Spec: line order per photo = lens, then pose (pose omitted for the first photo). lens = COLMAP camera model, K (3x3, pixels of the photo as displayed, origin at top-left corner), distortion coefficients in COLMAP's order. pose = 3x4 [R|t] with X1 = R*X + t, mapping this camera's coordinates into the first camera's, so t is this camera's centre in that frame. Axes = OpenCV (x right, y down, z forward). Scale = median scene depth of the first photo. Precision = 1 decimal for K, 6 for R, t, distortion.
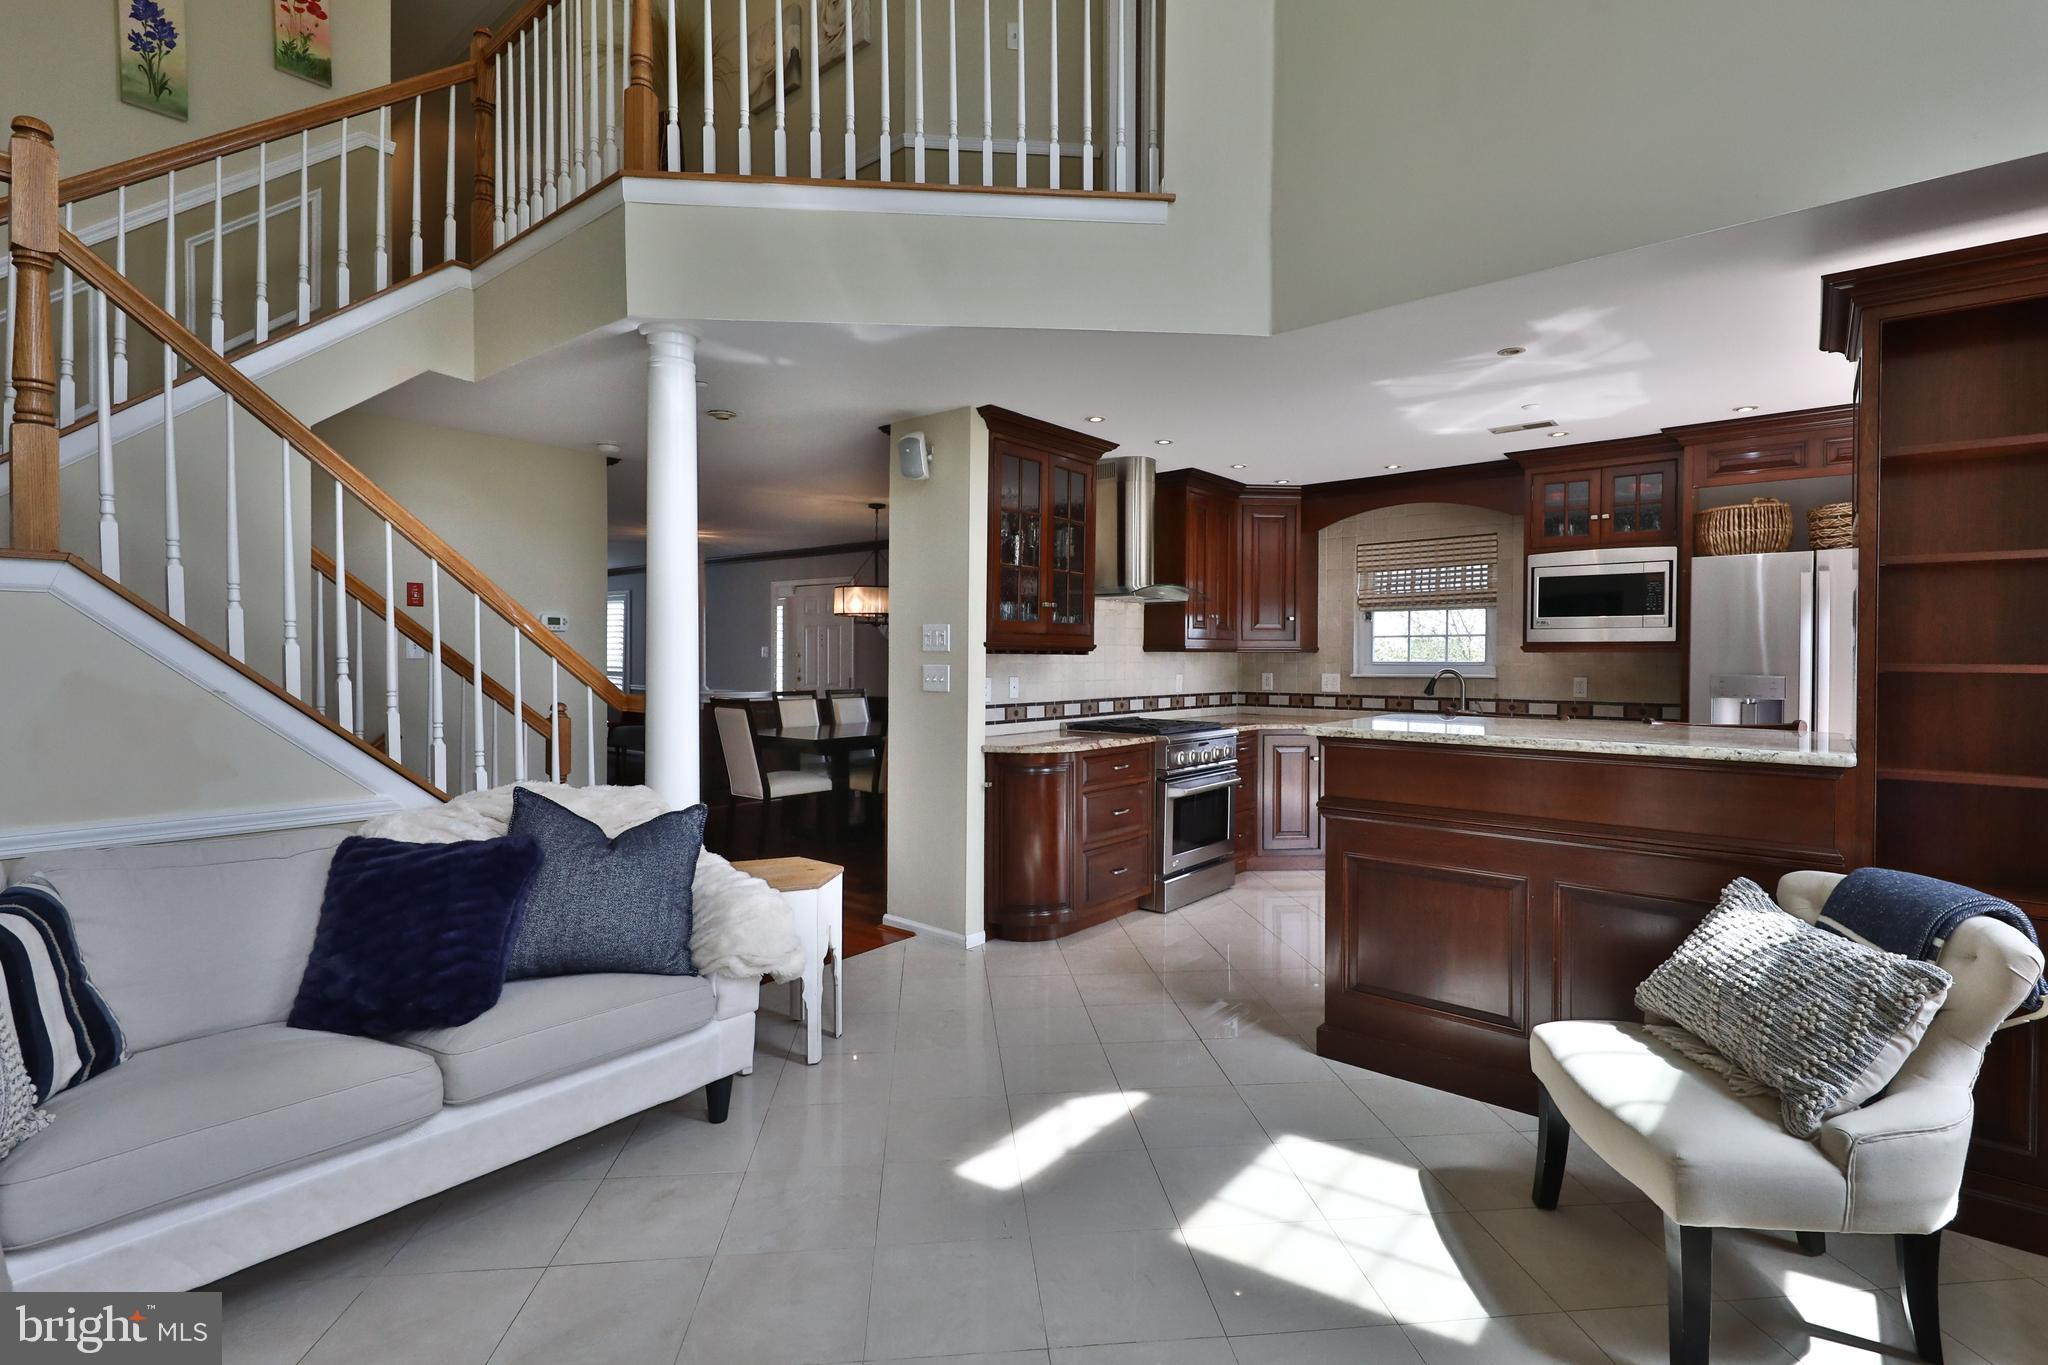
lens RADIAL K [[944.6, 0, 1024.4], [0, 944.6, 675.1], [0, 0, 1]] dist [0.004444, -0.004870]
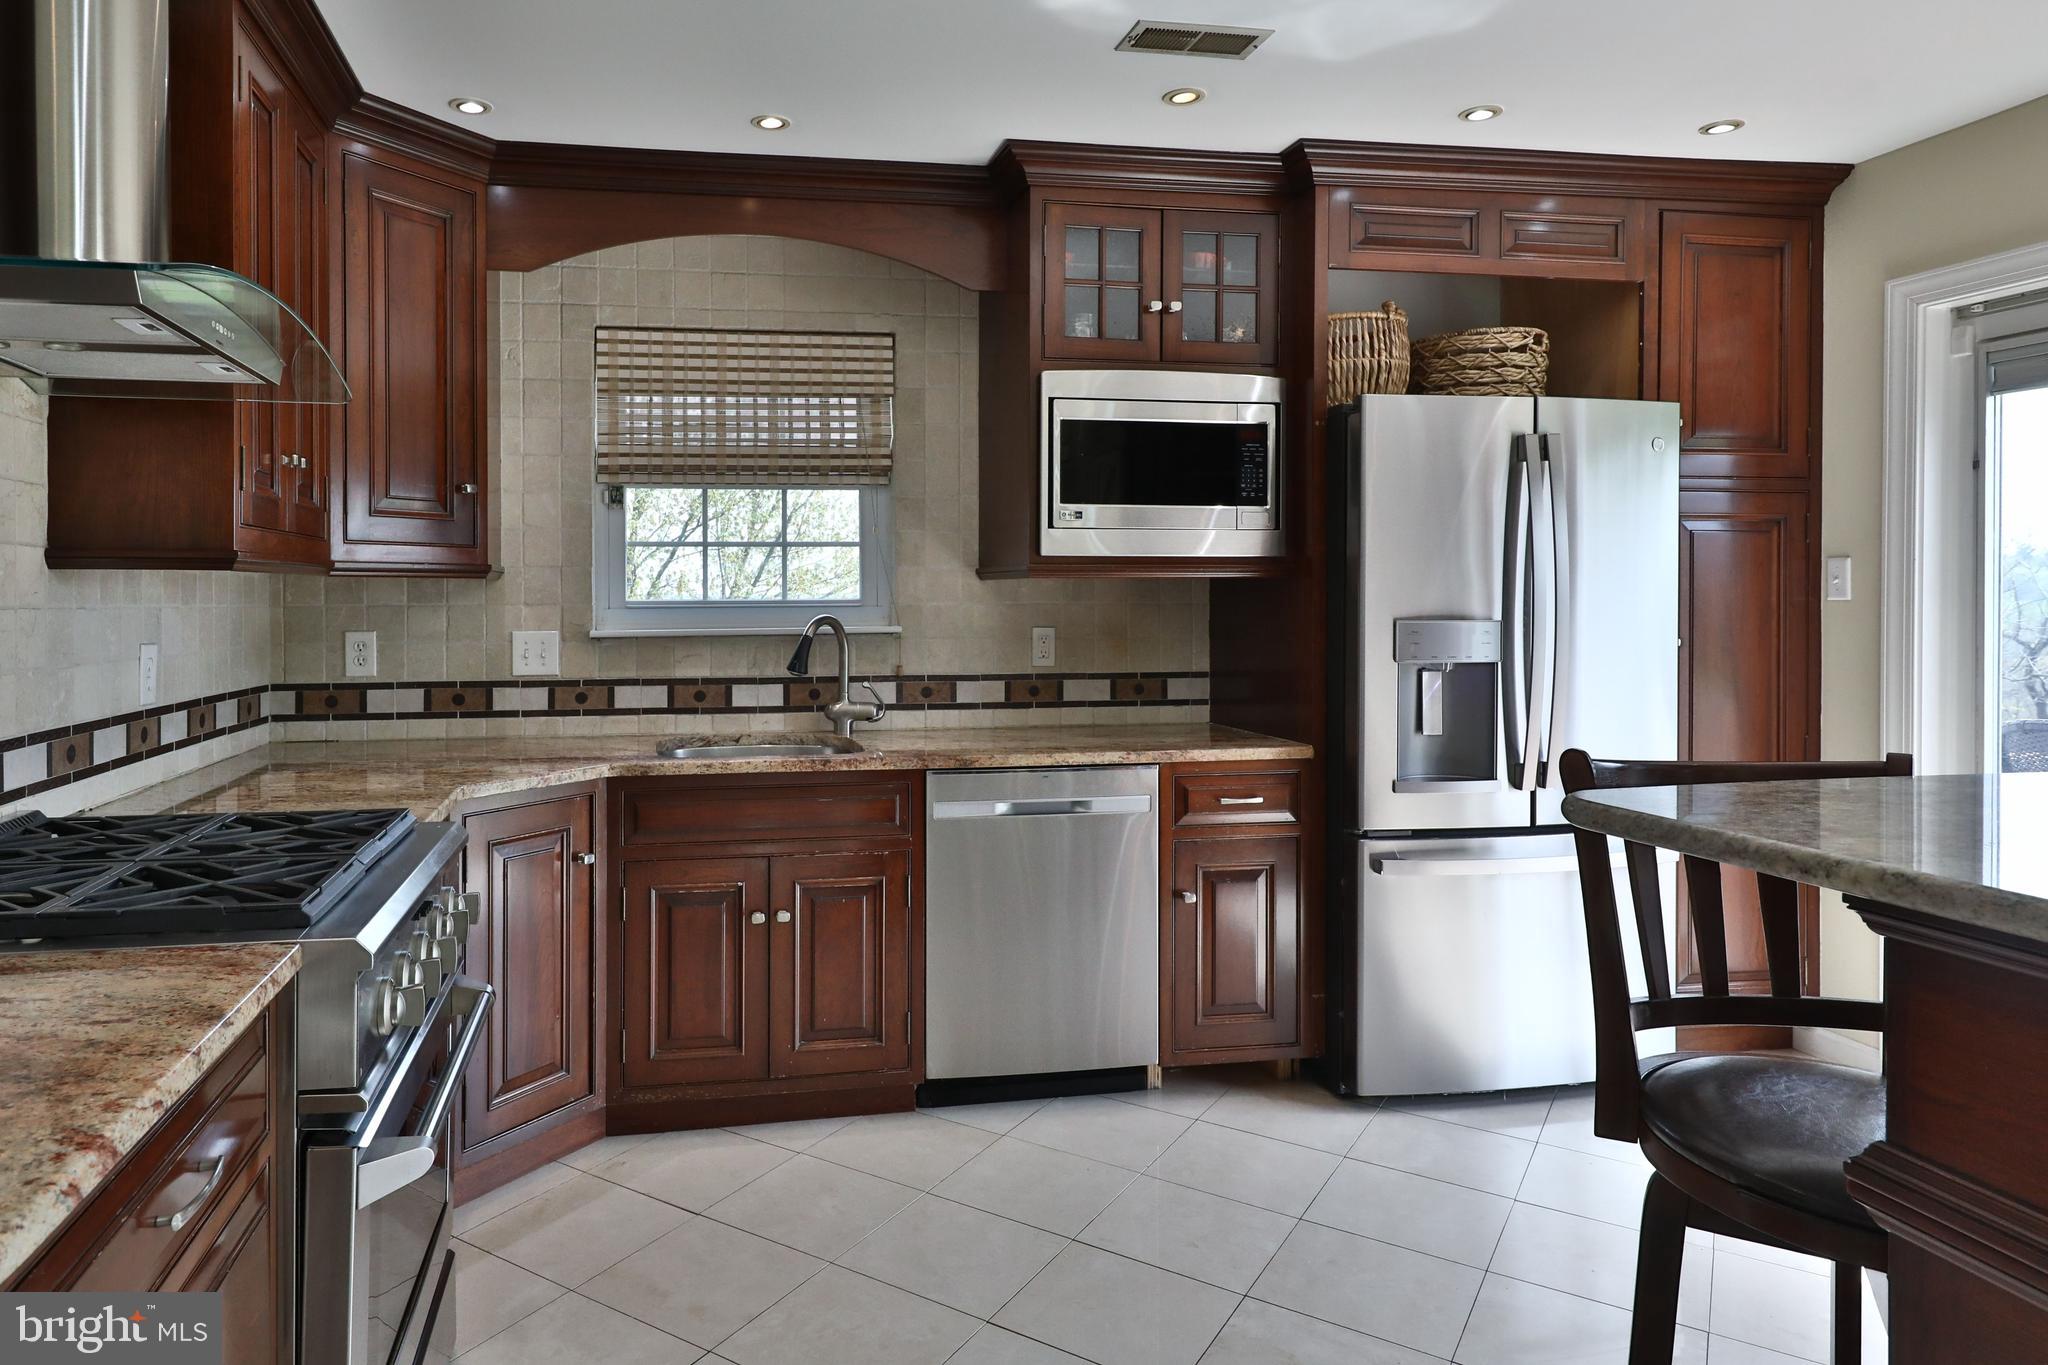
lens RADIAL K [[1246.7, 0, 866.3], [0, 1246.7, 604.1], [0, 0, 1]] dist [0.015537, -0.002057]
pose [[0.655381, -0.006999, 0.755266, 0.008128], [0.017940, 0.999819, -0.006303, -0.007848], [-0.755085, 0.017681, 0.655389, 0.594689]]
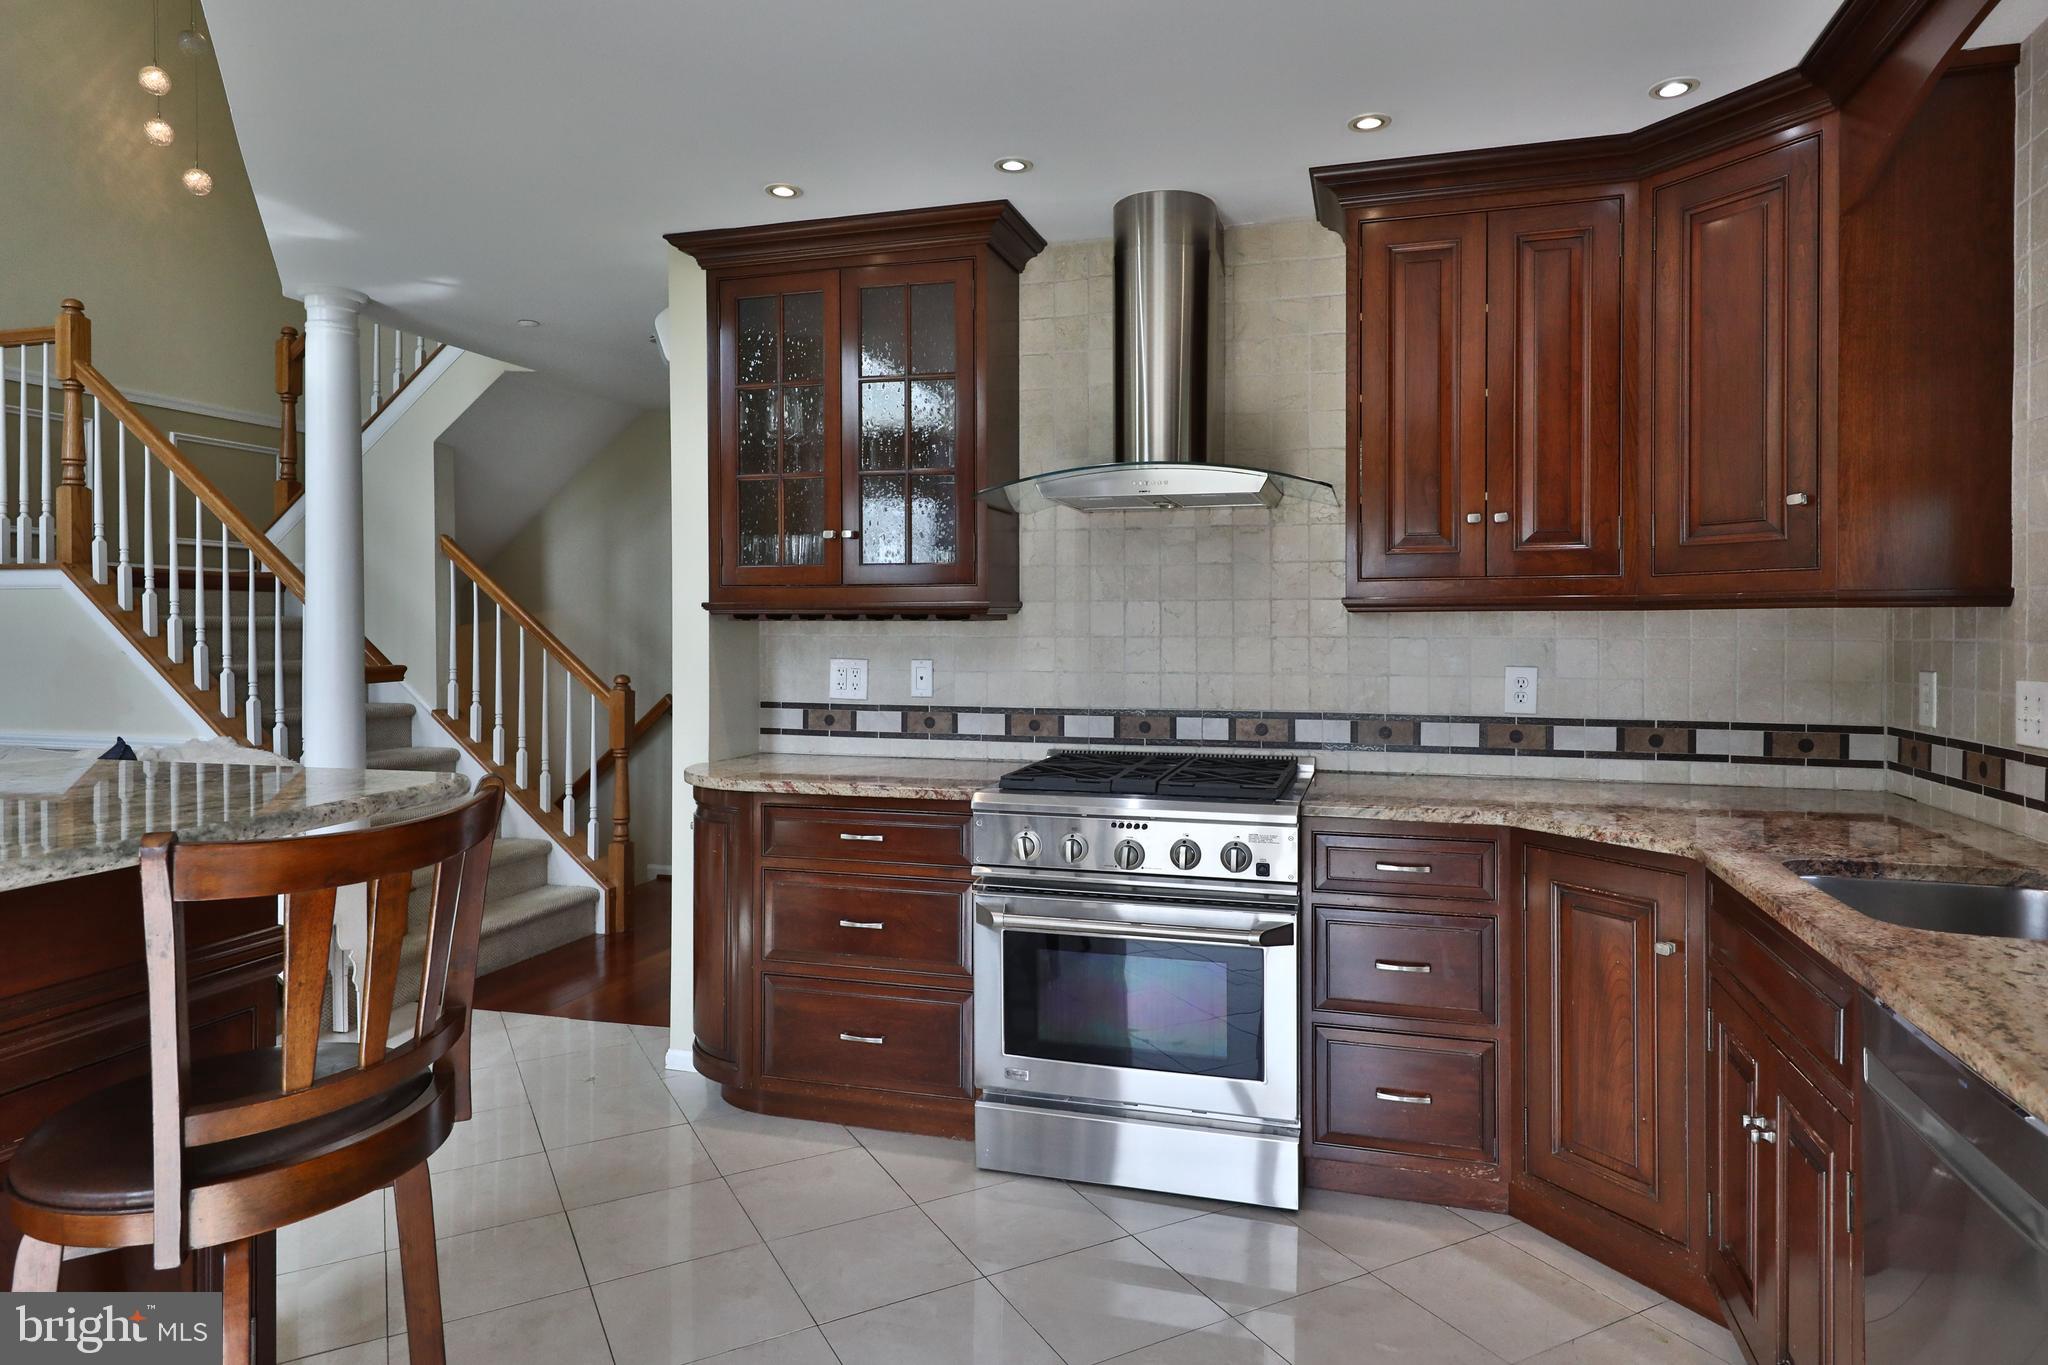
lens RADIAL K [[1189.8, 0, 1035.5], [0, 1189.8, 635.5], [0, 0, 1]] dist [0.005818, -0.003999]
pose [[0.398650, 0.004347, -0.917093, 0.588185], [-0.016012, 0.999869, -0.002221, -0.010607], [0.916963, 0.015570, 0.398668, 0.659587]]
